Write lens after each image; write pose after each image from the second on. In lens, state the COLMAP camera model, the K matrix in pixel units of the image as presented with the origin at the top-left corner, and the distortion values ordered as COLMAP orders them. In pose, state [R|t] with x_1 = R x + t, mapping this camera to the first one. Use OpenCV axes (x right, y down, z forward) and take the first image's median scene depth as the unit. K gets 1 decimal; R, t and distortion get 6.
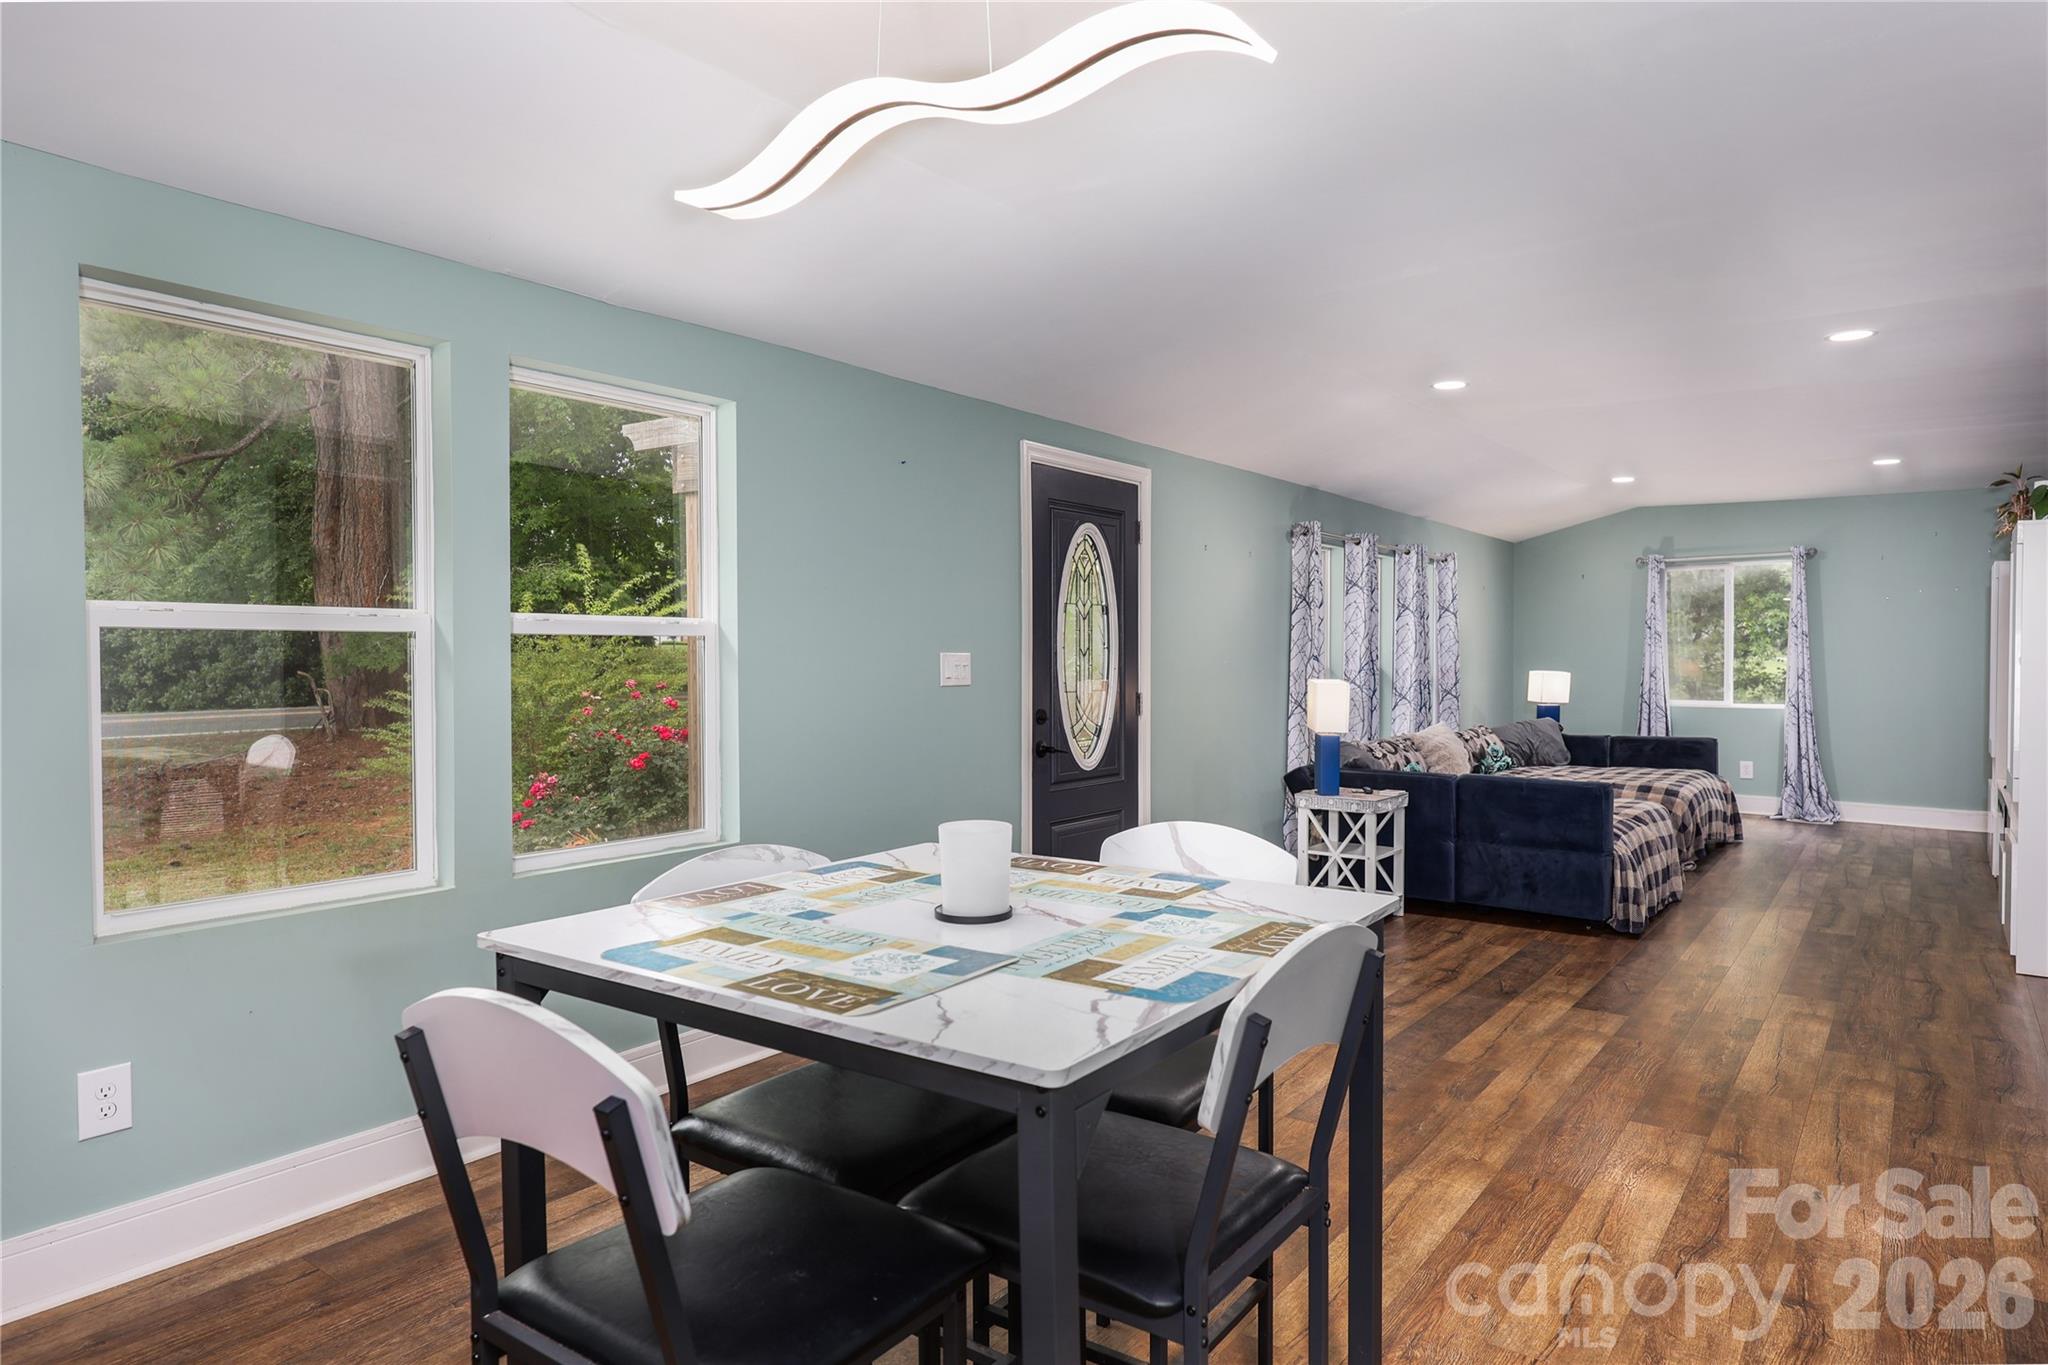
lens RADIAL K [[1242.6, 0, 1017.5], [0, 1242.6, 677.3], [0, 0, 1]] dist [0.006439, 0.001181]
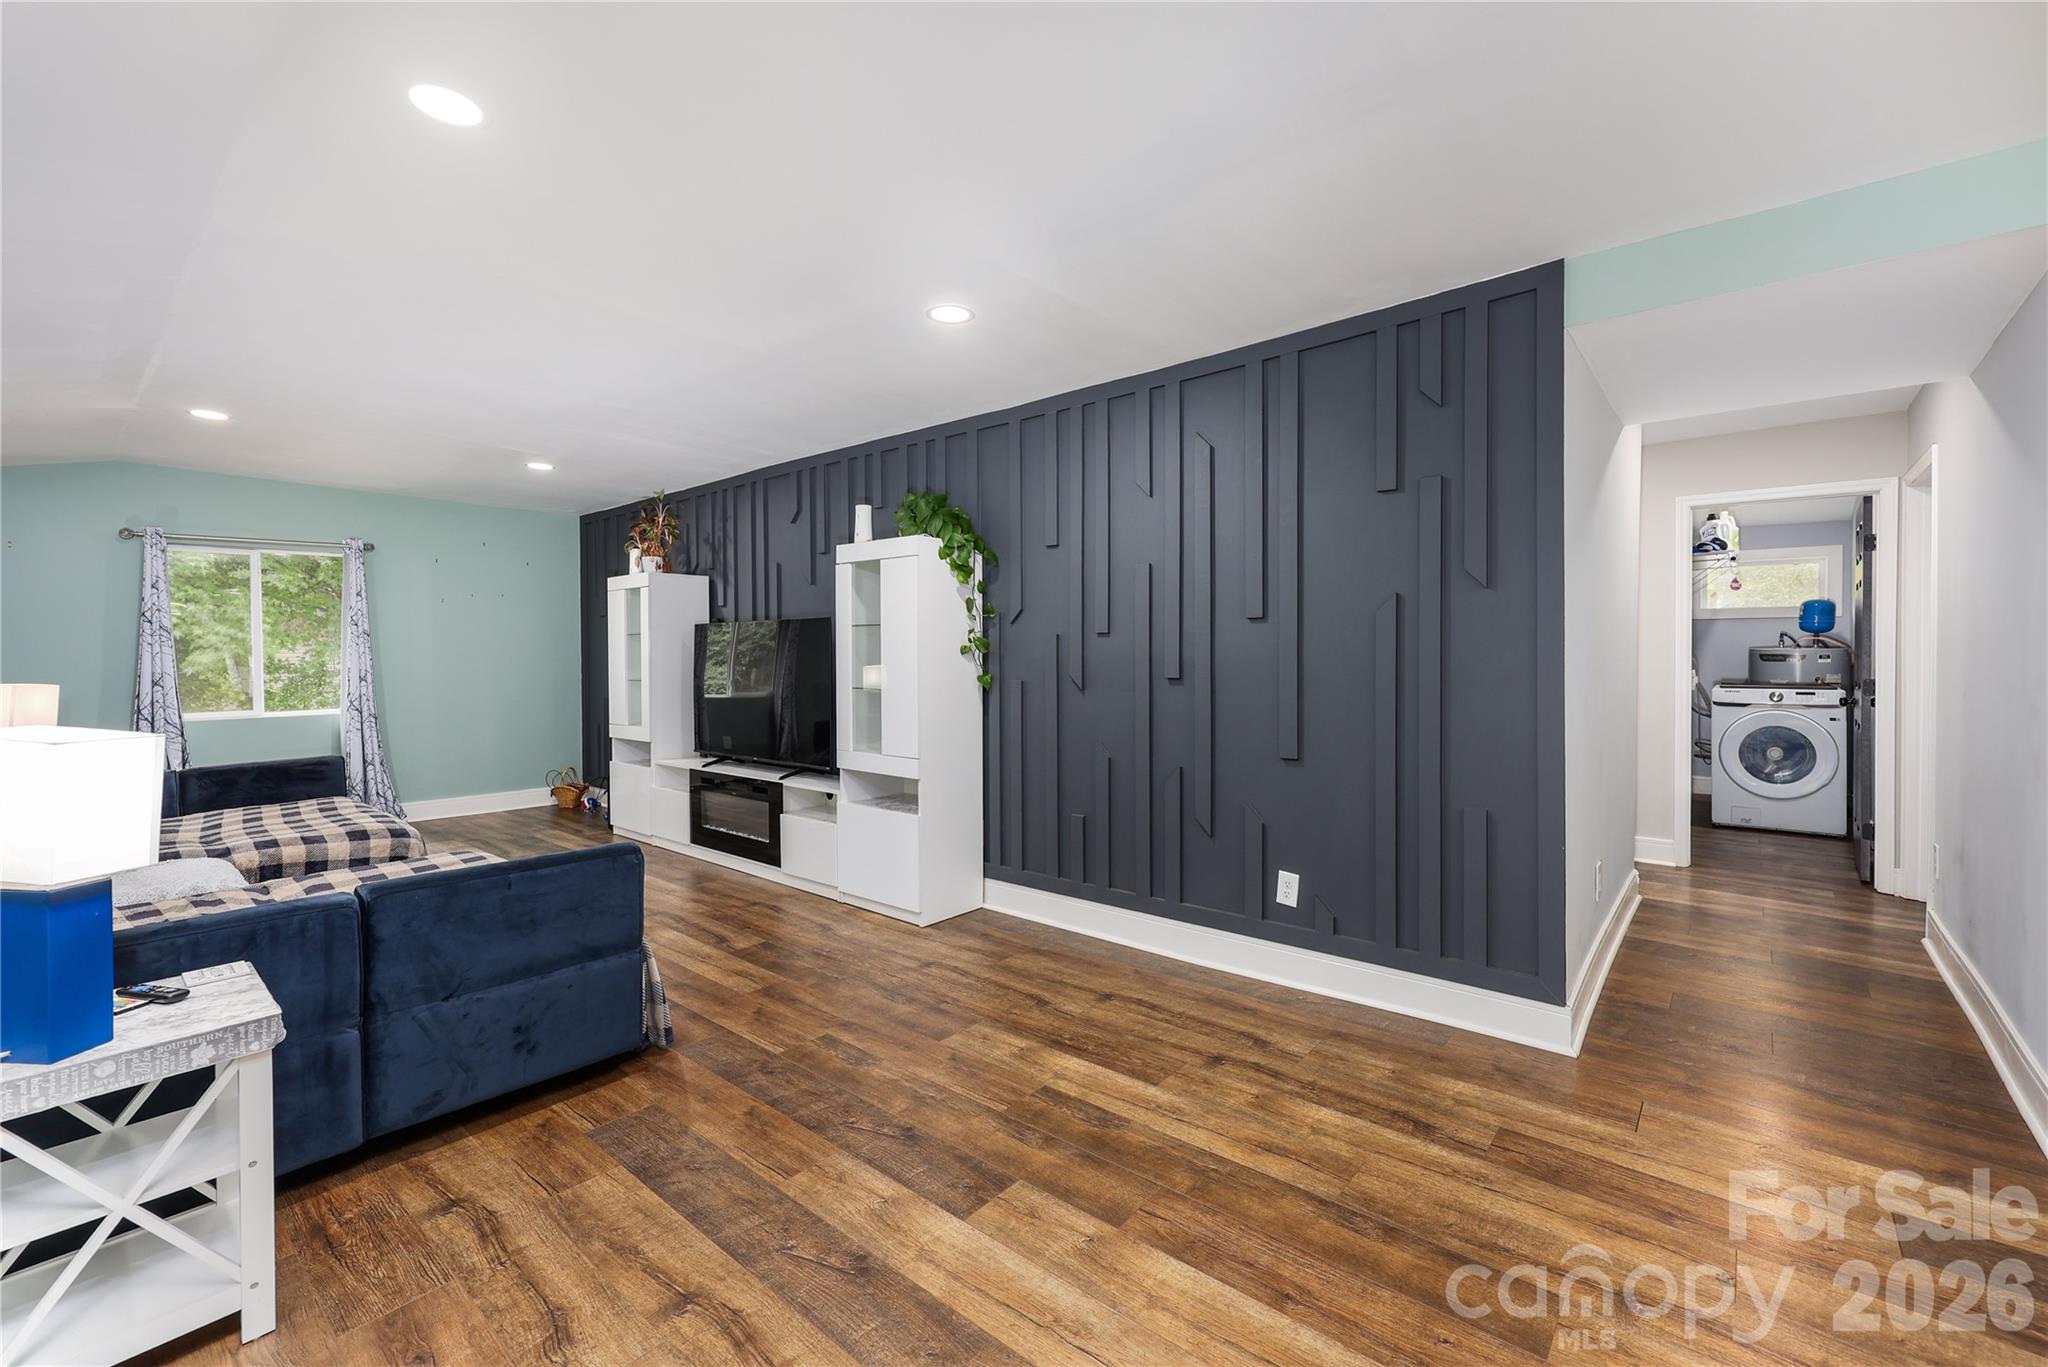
lens RADIAL K [[844.3, 0, 1056.8], [0, 844.3, 660.8], [0, 0, 1]] dist [0.002725, -0.000187]
pose [[0.045285, -0.012110, 0.998901, 0.027116], [0.022629, 0.999682, 0.011094, -0.019840], [-0.998718, 0.022101, 0.045545, 0.961068]]
